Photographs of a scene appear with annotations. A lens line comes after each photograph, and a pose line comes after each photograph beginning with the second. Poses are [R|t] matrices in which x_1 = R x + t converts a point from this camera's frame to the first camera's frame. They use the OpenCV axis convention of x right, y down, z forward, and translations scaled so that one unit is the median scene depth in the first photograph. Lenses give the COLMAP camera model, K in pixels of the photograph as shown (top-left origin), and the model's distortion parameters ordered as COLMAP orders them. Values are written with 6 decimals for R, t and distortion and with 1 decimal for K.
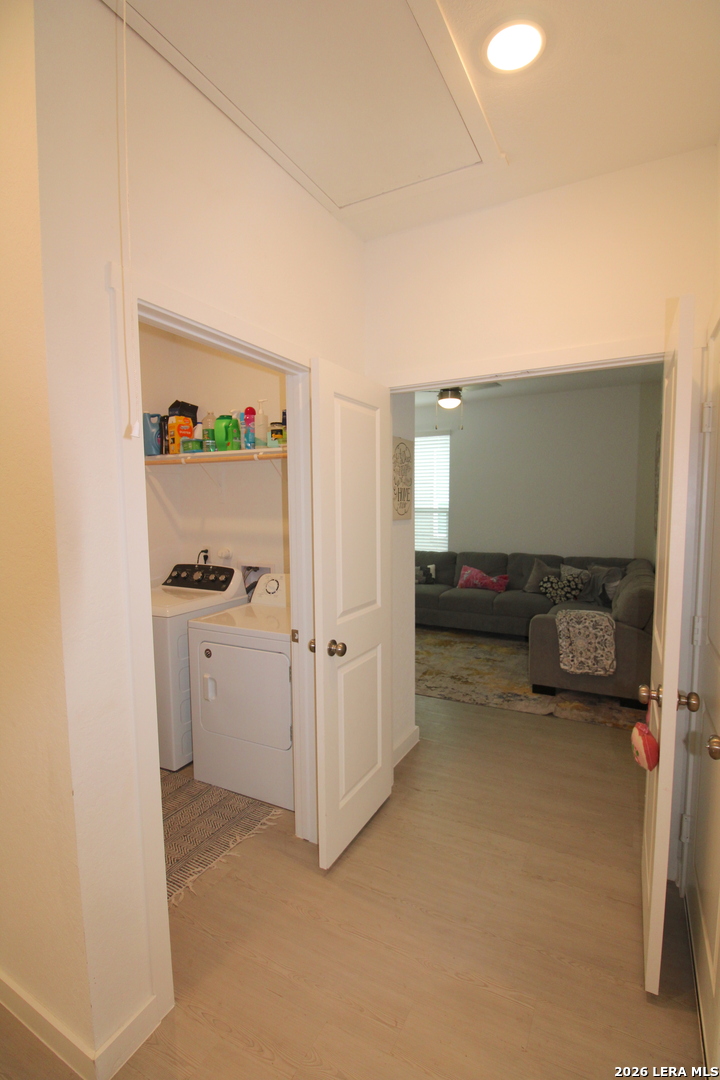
lens RADIAL K [[502.1, 0, 366.7], [0, 502.1, 544.1], [0, 0, 1]] dist [-0.010648, -0.005880]
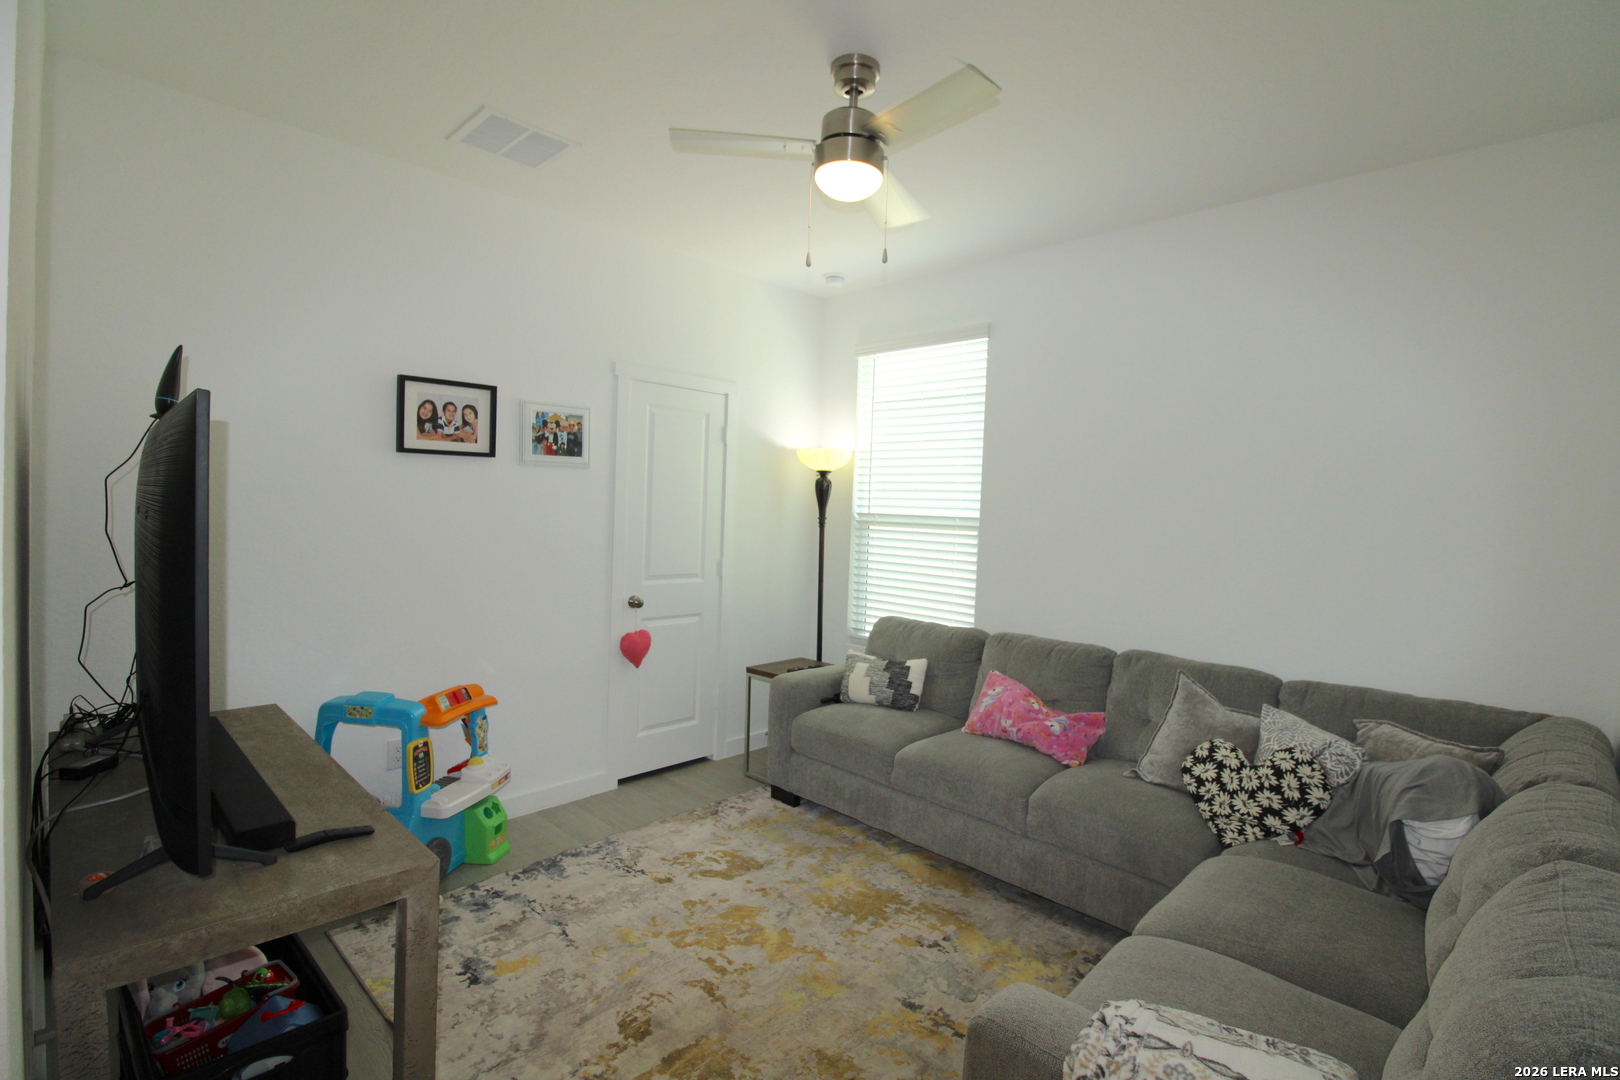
lens RADIAL K [[753.1, 0, 826.3], [0, 753.1, 525.2], [0, 0, 1]] dist [-0.010648, -0.005880]
pose [[0.960822, 0.045299, -0.273441, 0.192459], [-0.063125, 0.996391, -0.056745, -0.022639], [0.269883, 0.071783, 0.960214, 0.360237]]
